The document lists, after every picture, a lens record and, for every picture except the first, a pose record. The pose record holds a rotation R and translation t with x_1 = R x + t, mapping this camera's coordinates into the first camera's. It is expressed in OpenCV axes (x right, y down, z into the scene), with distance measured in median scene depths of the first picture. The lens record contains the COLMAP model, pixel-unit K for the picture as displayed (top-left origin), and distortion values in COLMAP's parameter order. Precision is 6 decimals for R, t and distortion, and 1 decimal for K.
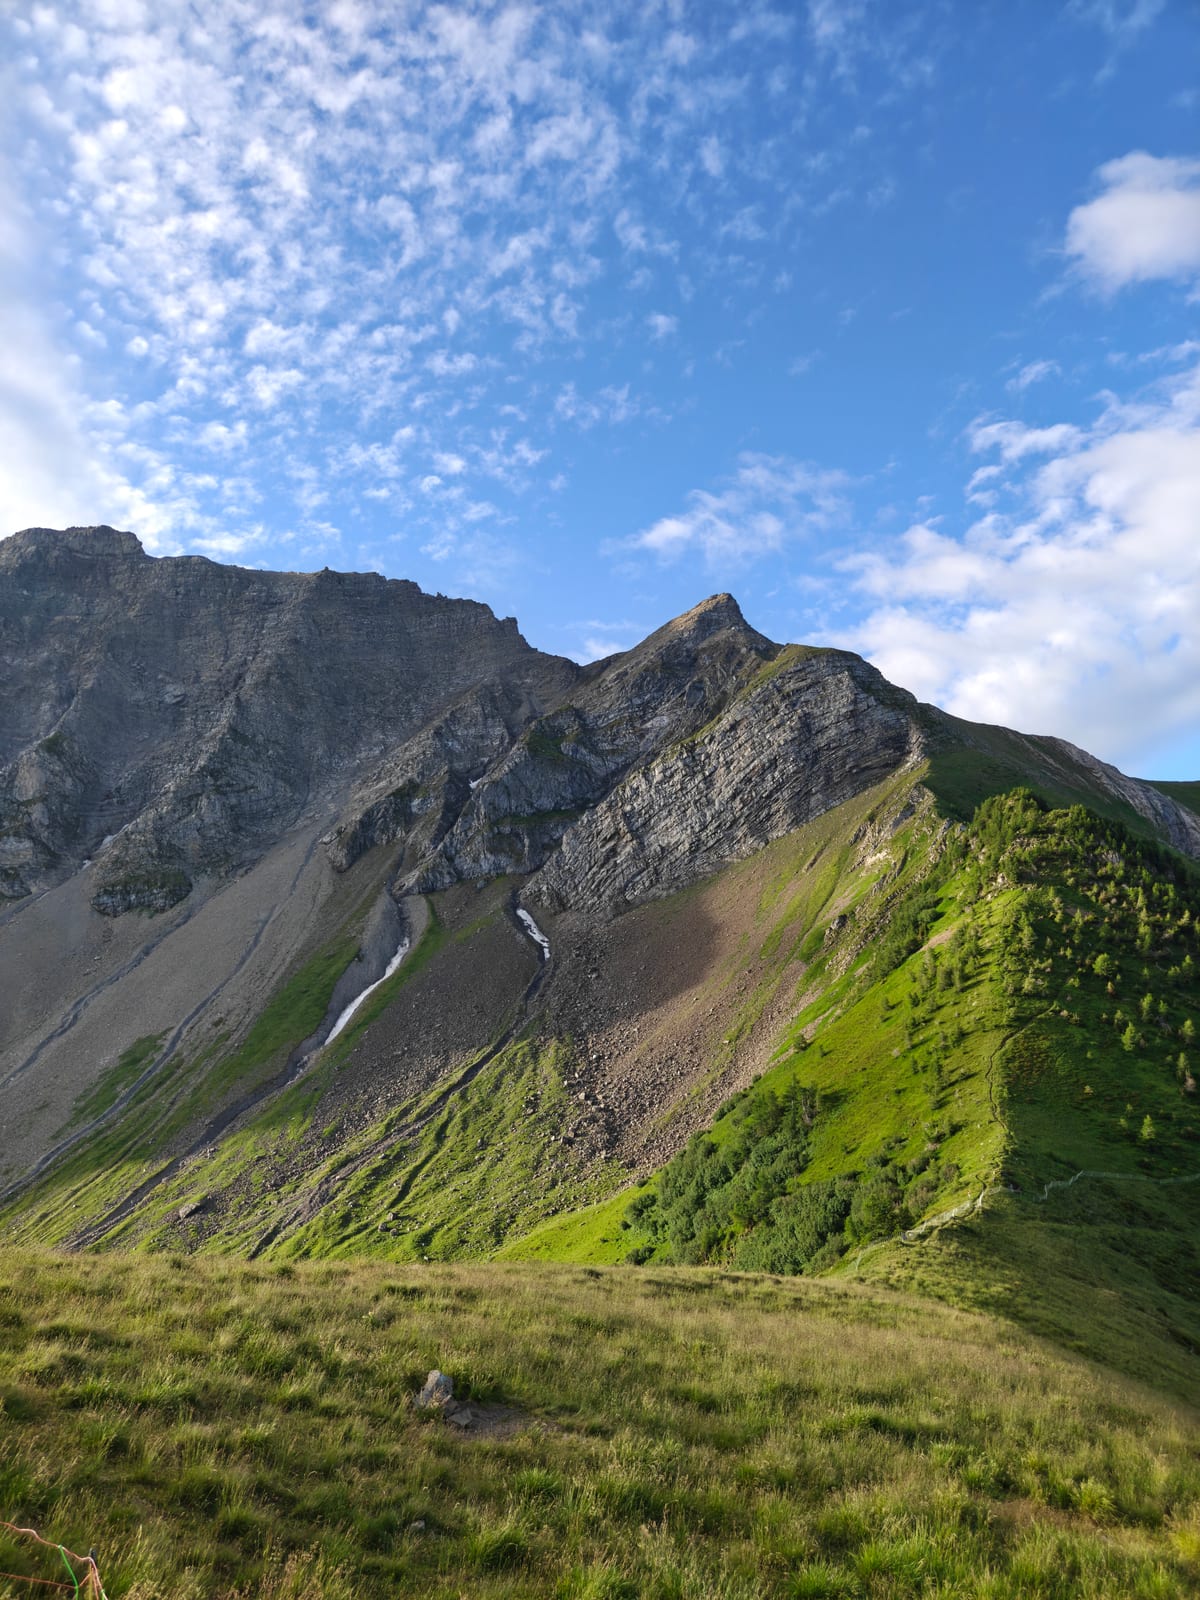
lens RADIAL K [[1123.8, 0, 599.8], [0, 1123.8, 802.7], [0, 0, 1]] dist [0.002945, -0.000375]
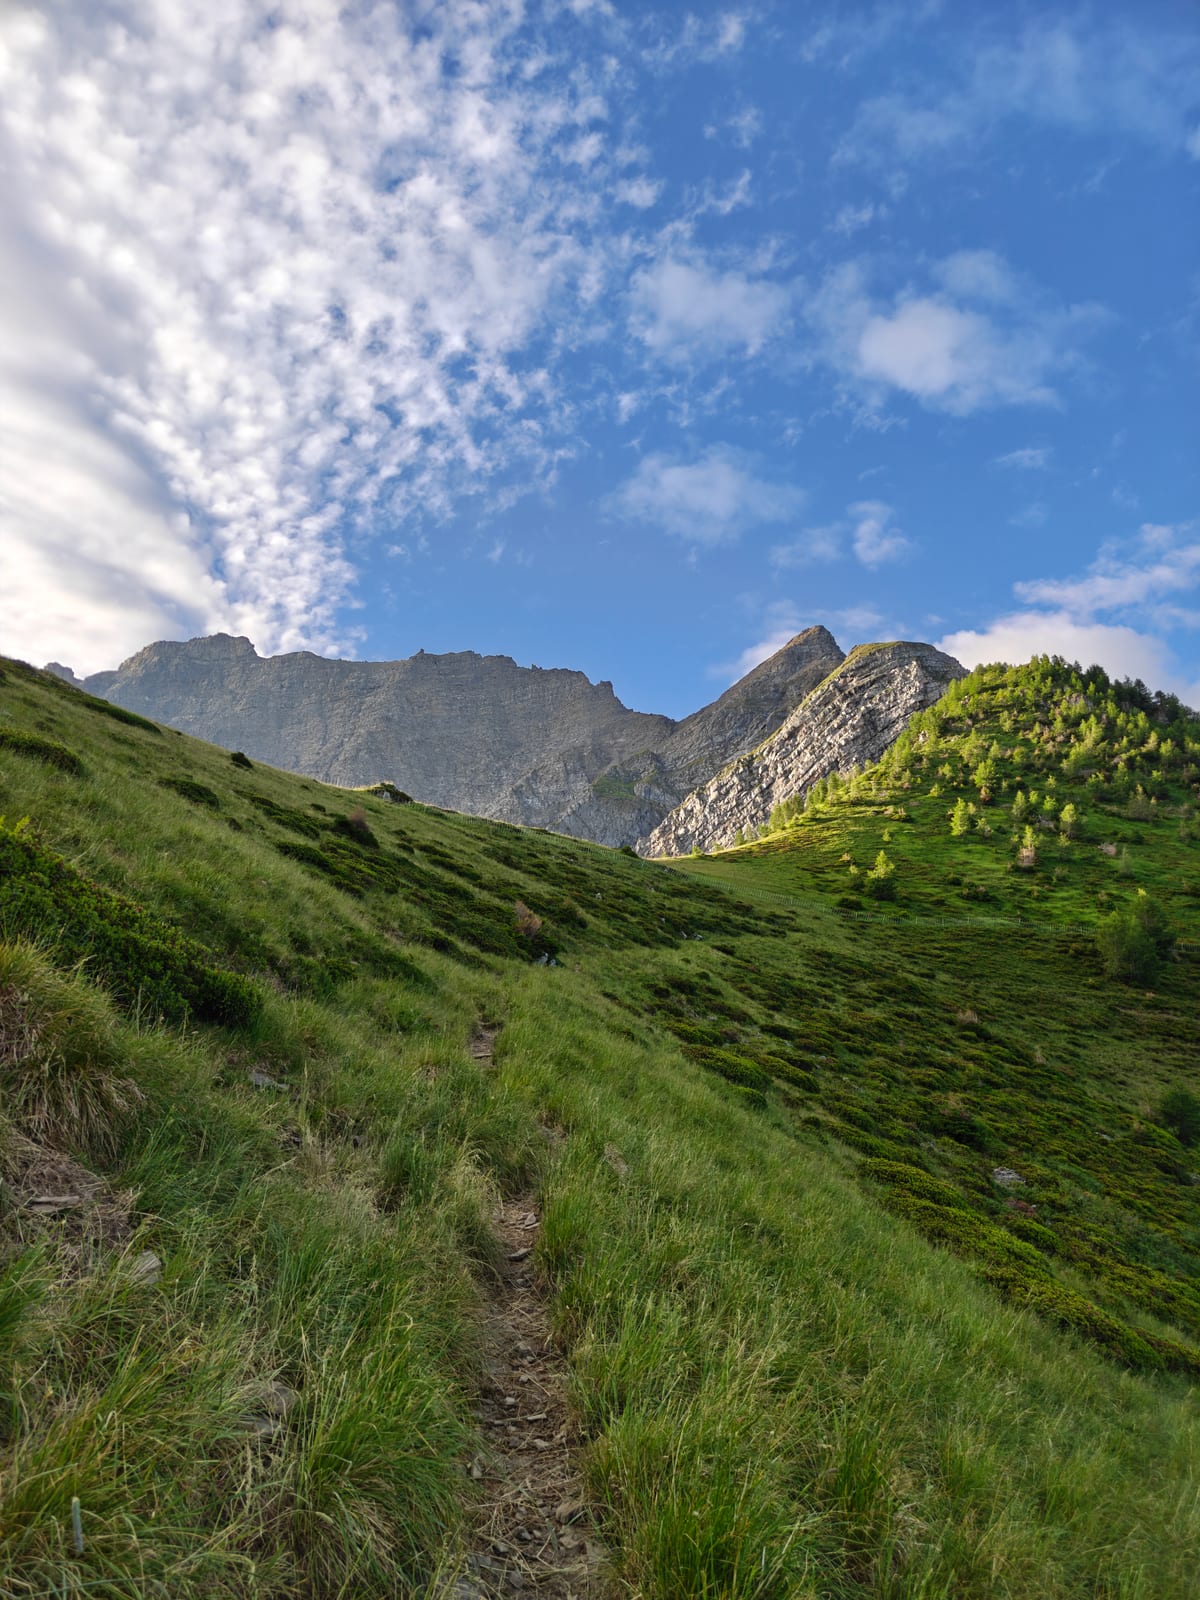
lens RADIAL K [[1123.8, 0, 600.4], [0, 1123.8, 797.7], [0, 0, 1]] dist [0.002945, -0.000375]
pose [[0.977004, -0.079159, -0.197983, 0.143037], [0.051143, 0.988426, -0.142822, 0.104361], [0.206997, 0.129413, 0.969745, 0.096881]]
